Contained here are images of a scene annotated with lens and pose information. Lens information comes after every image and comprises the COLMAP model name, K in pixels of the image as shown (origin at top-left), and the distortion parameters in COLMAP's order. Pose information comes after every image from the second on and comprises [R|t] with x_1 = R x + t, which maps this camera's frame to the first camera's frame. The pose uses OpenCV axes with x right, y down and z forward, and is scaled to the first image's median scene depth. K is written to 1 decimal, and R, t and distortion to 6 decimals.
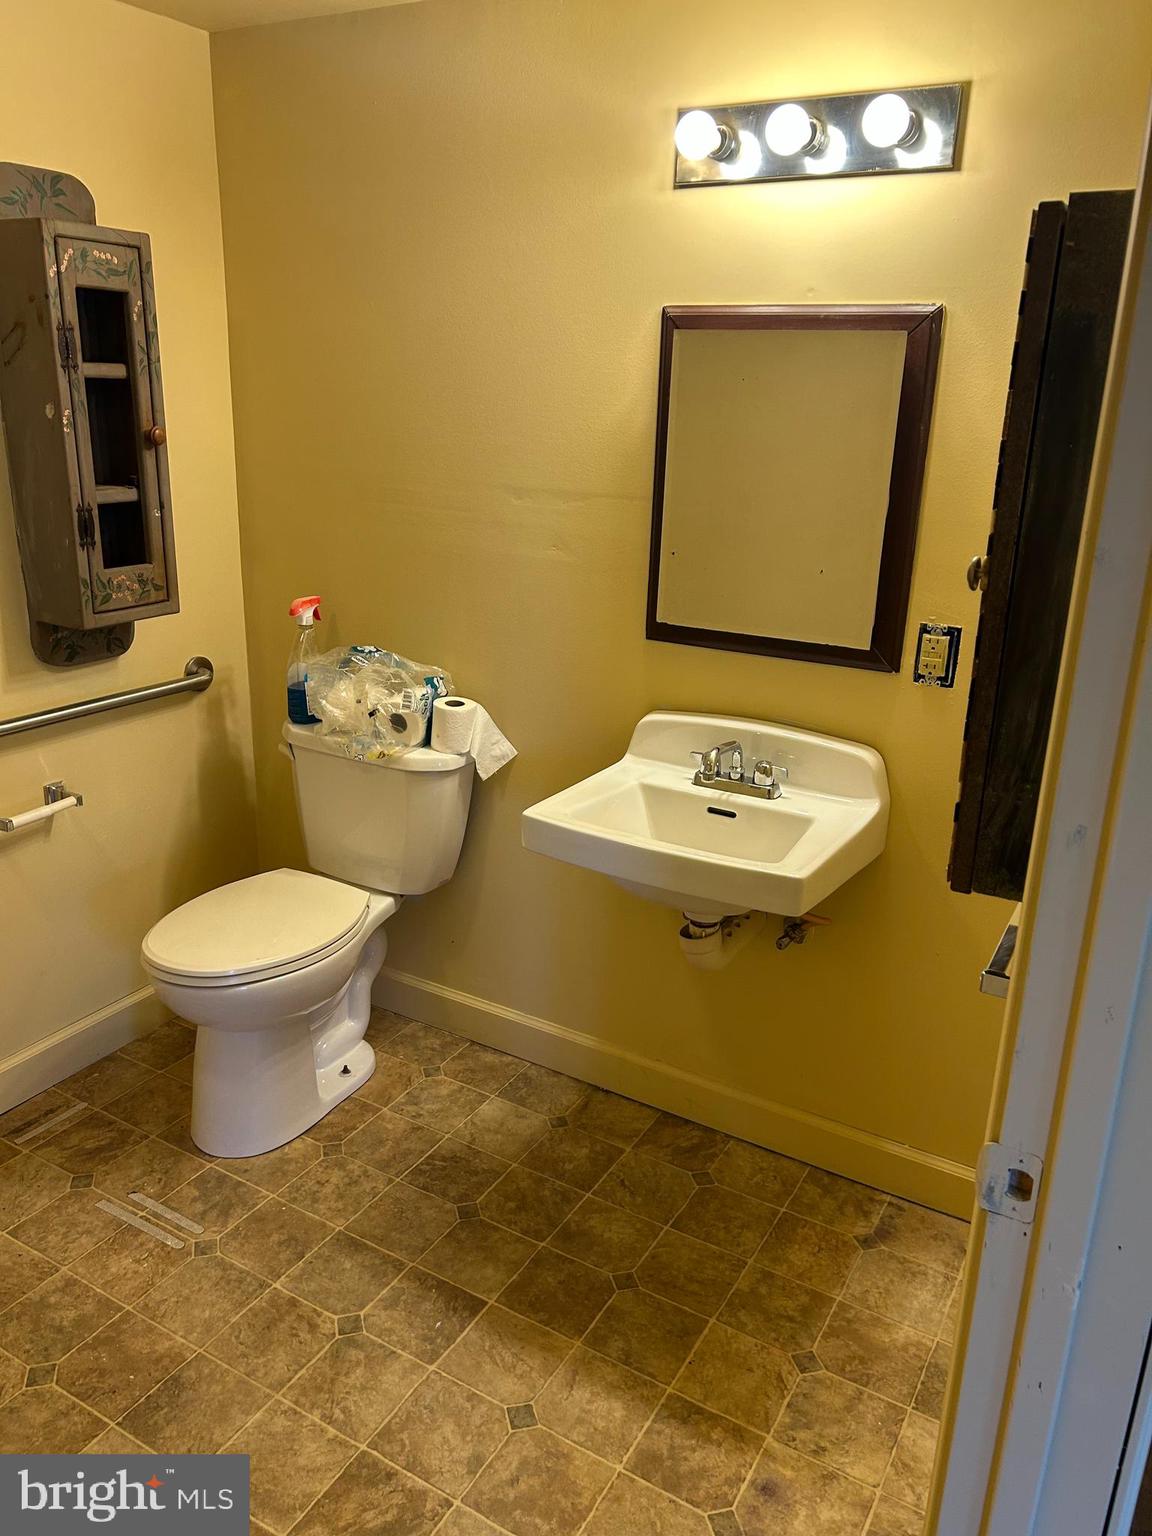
lens RADIAL K [[1164.5, 0, 570.7], [0, 1164.5, 788.2], [0, 0, 1]] dist [0.040752, -0.041684]
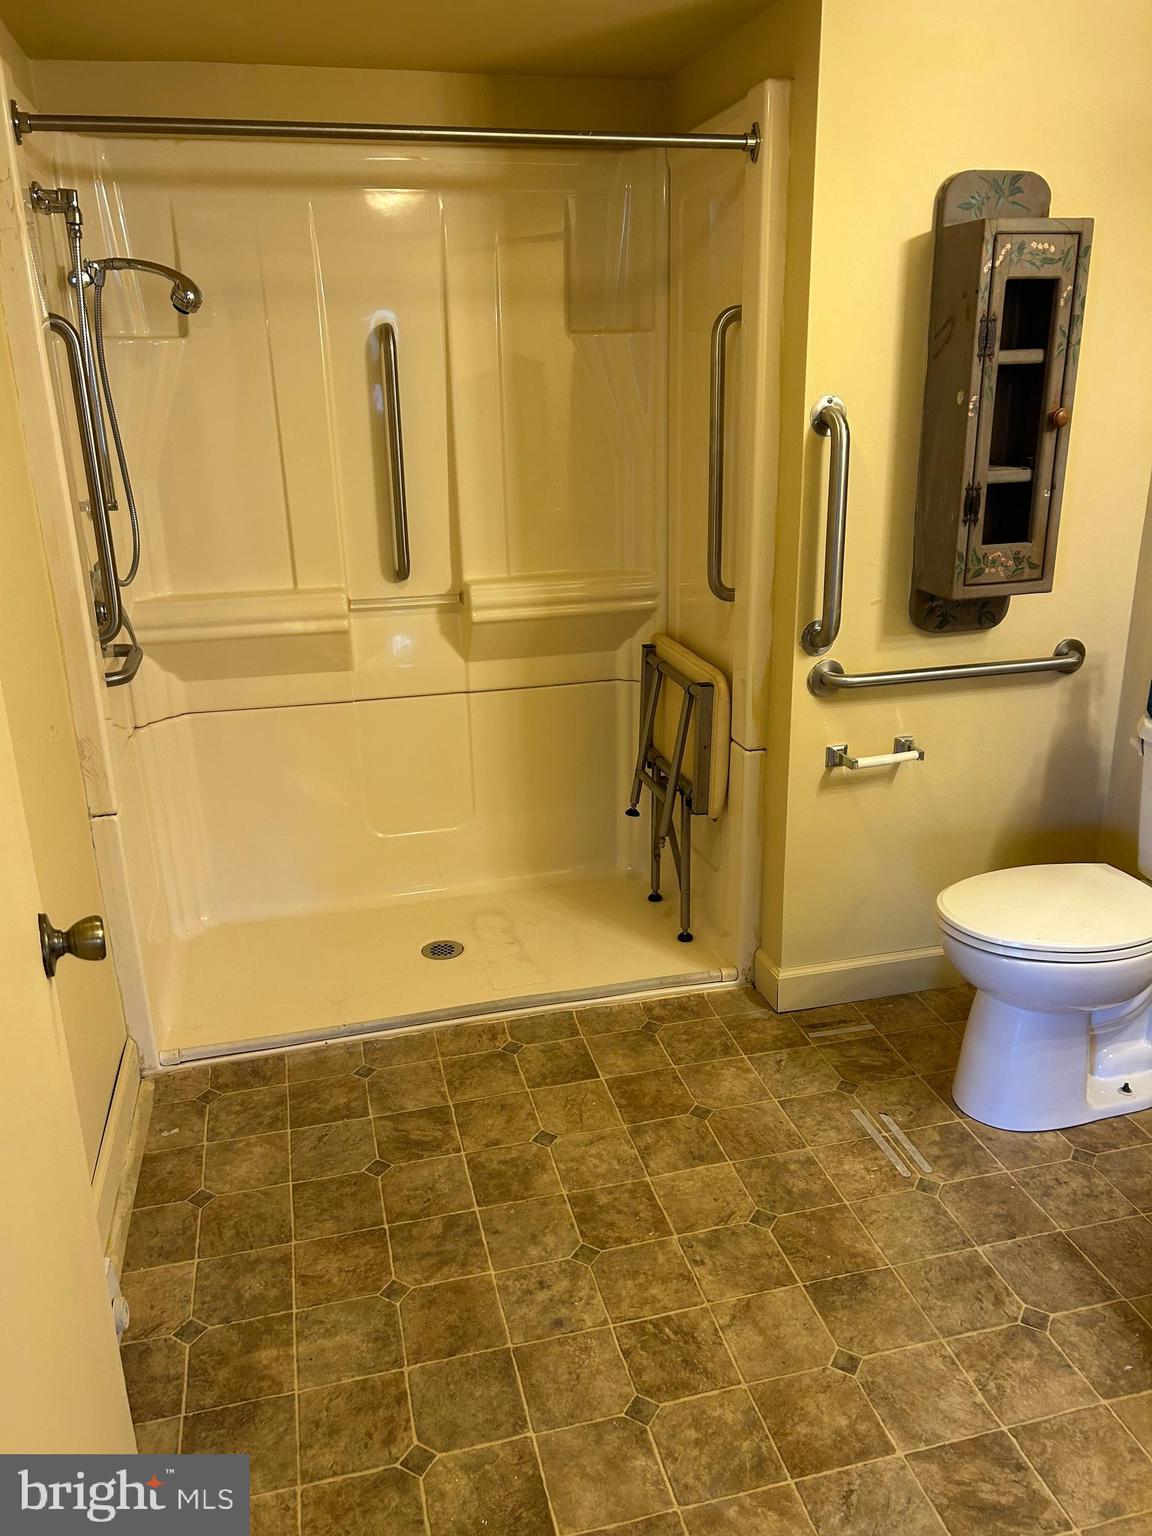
lens RADIAL K [[1164.5, 0, 570.7], [0, 1164.5, 788.2], [0, 0, 1]] dist [0.040752, -0.041684]
pose [[0.701072, 0.196967, -0.685348, 0.116788], [-0.189353, 0.978013, 0.087381, 0.007600], [0.687491, 0.068513, 0.722954, -0.013363]]
